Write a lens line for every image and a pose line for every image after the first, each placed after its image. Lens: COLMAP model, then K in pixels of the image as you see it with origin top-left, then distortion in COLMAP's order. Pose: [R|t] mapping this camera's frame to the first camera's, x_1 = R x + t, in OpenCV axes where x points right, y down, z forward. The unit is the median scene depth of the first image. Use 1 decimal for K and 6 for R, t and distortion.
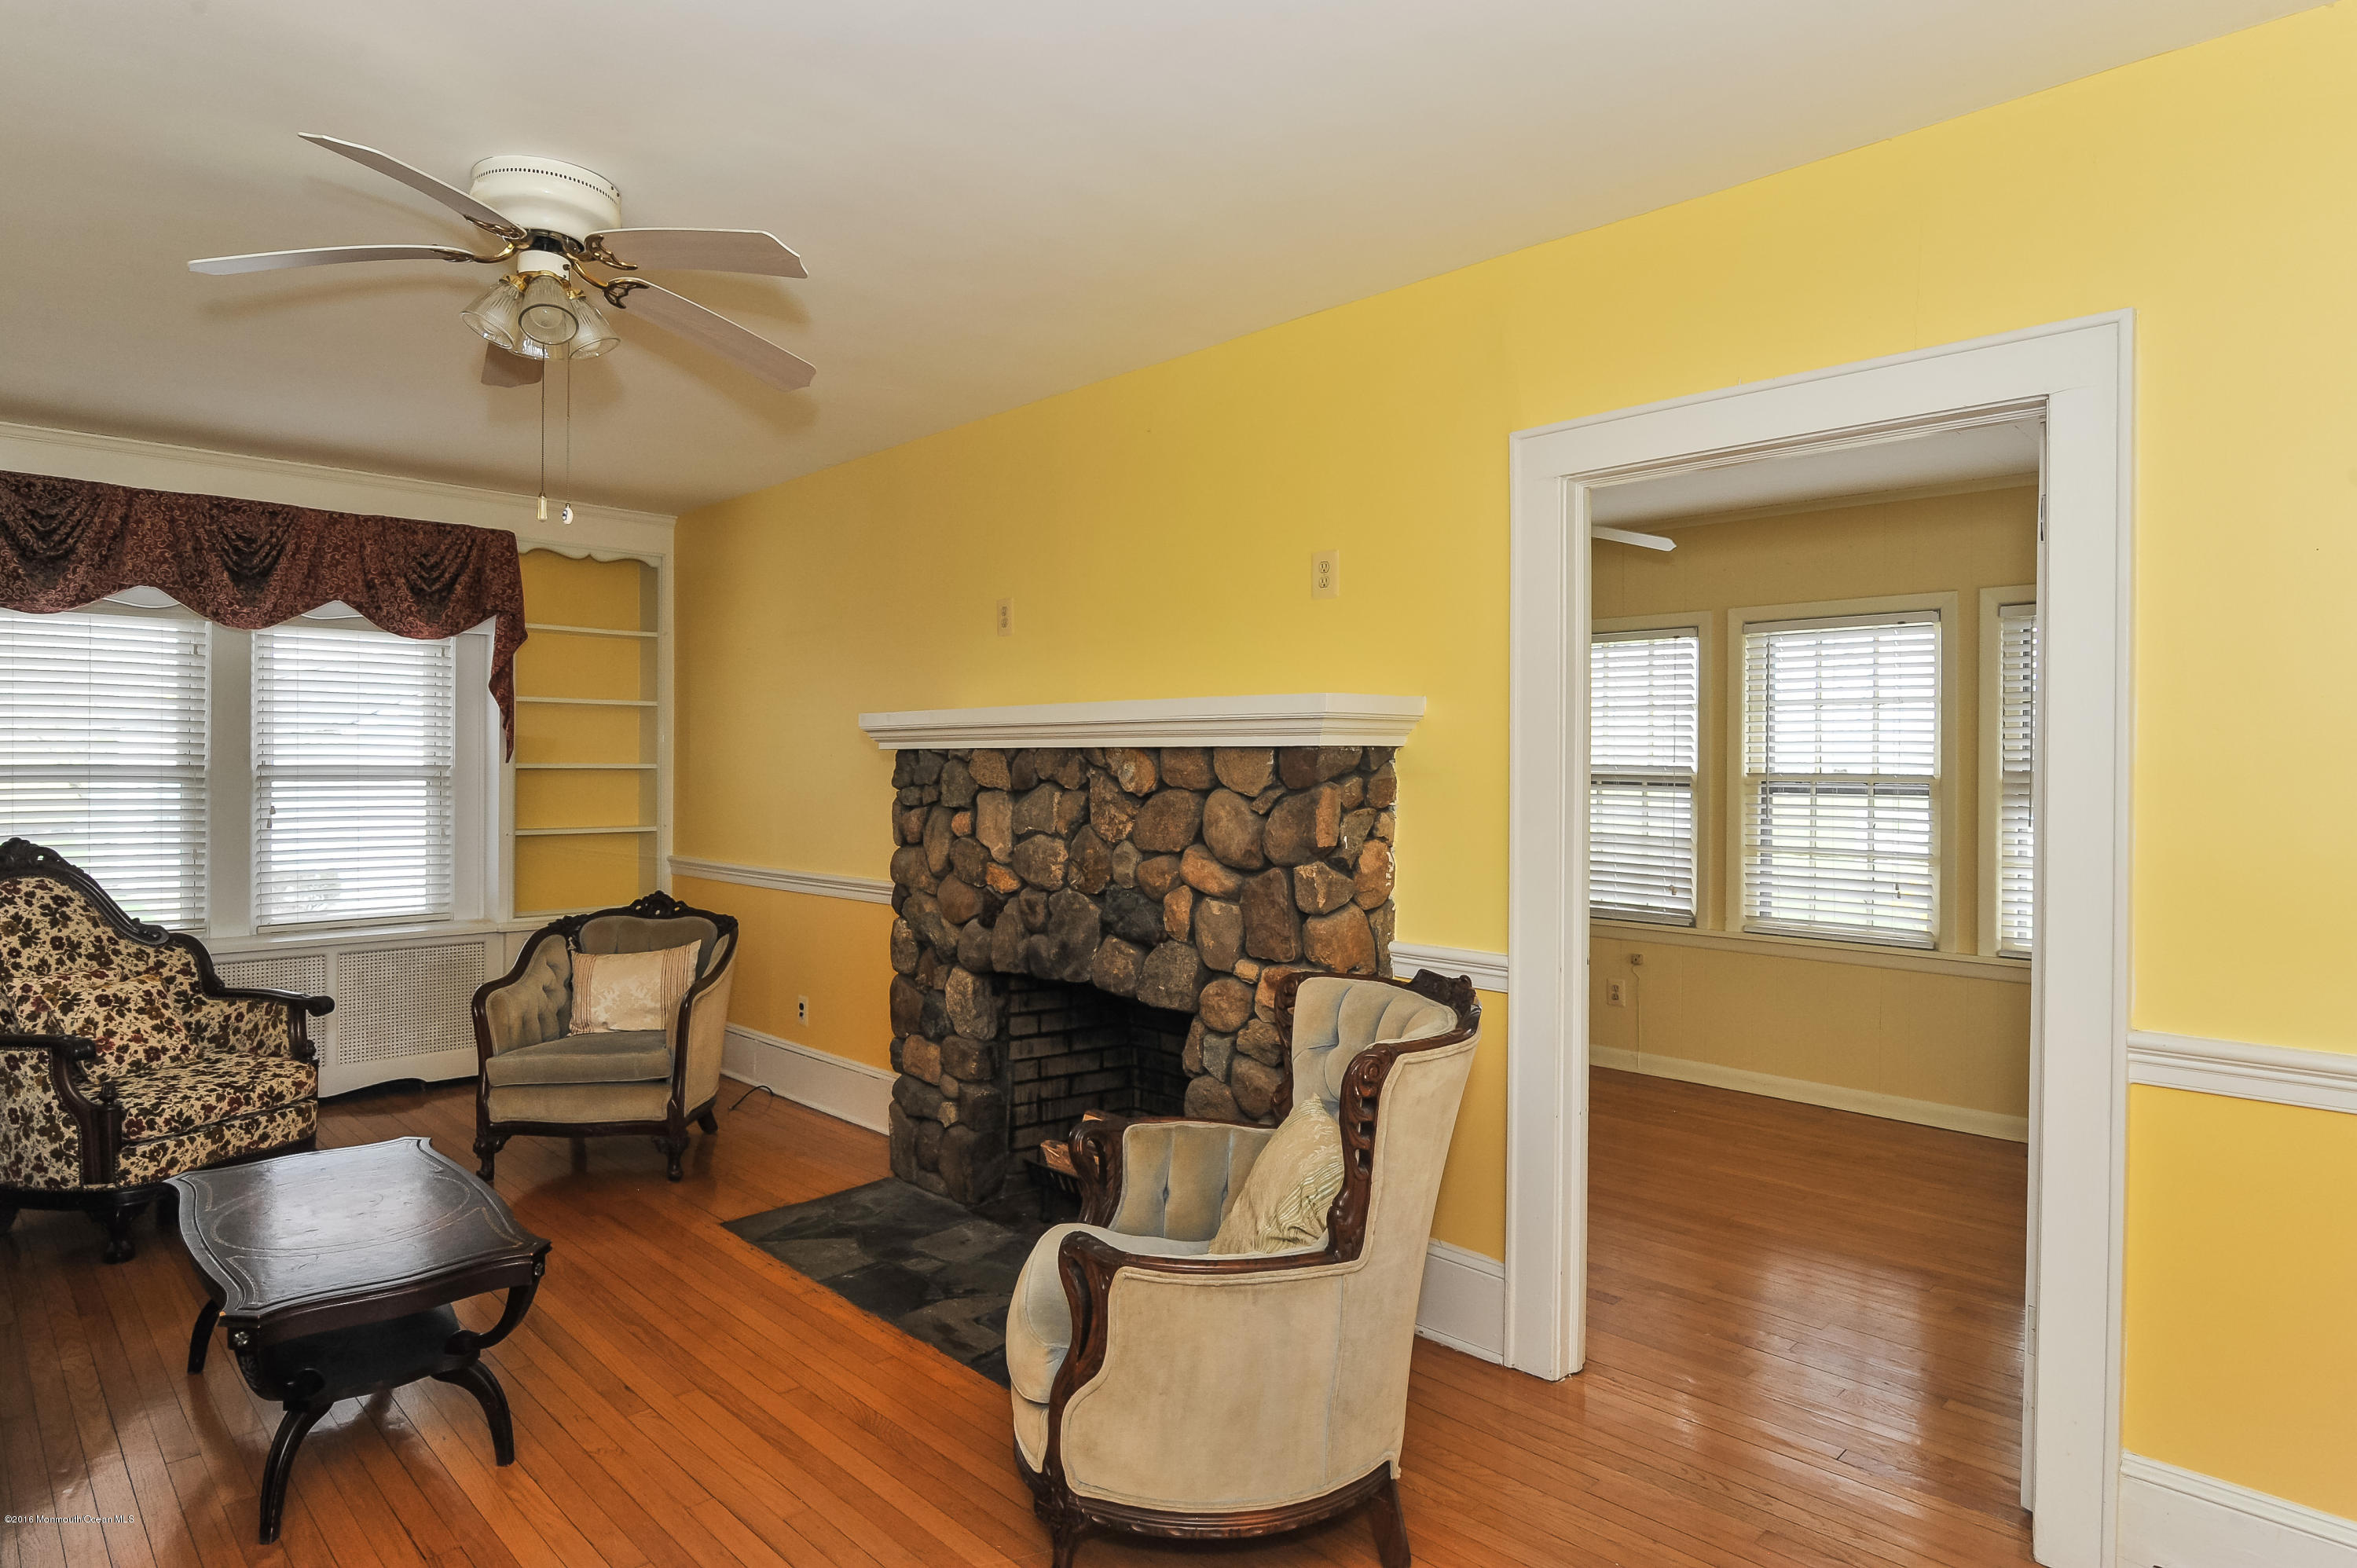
lens RADIAL K [[1327.0, 0, 1164.7], [0, 1327.0, 777.1], [0, 0, 1]] dist [-0.012693, -0.001235]
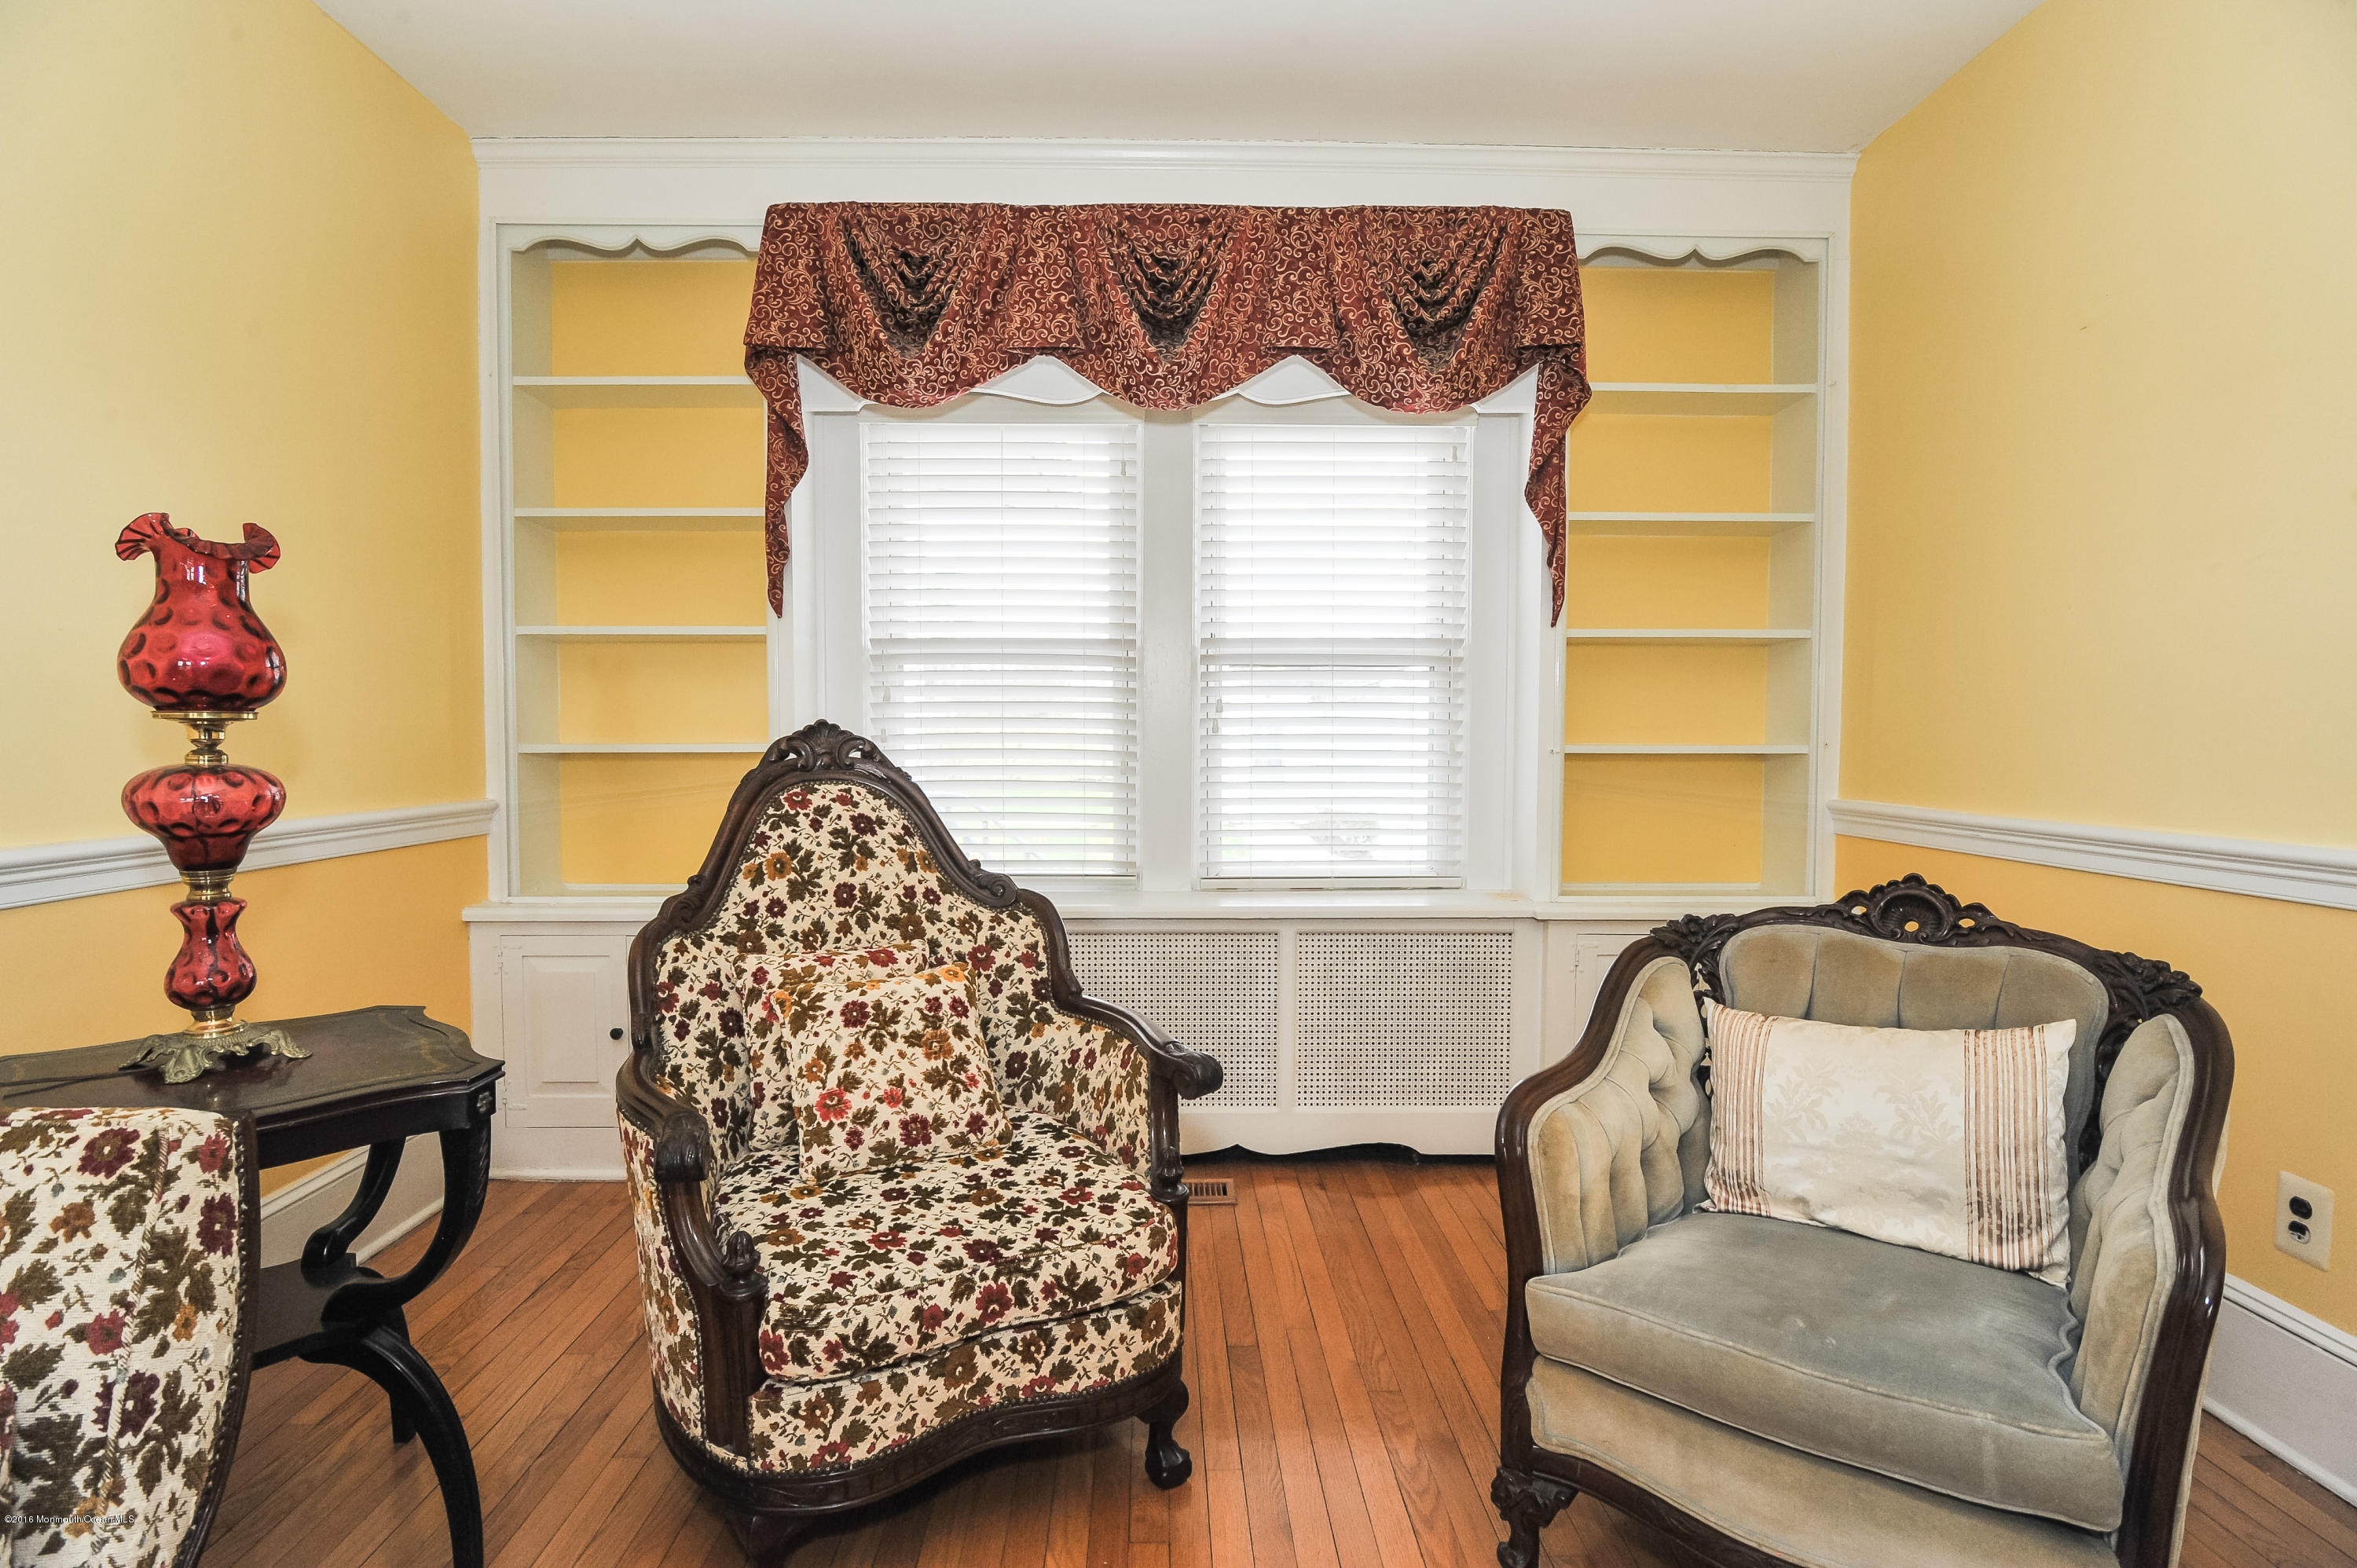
lens RADIAL K [[1140.4, 0, 1171.7], [0, 1140.4, 767.4], [0, 0, 1]] dist [-0.018714, 0.001294]
pose [[0.727306, 0.017112, -0.686100, -0.438290], [-0.004535, 0.999787, 0.020129, 0.065871], [0.686299, -0.011528, 0.727229, 0.829738]]
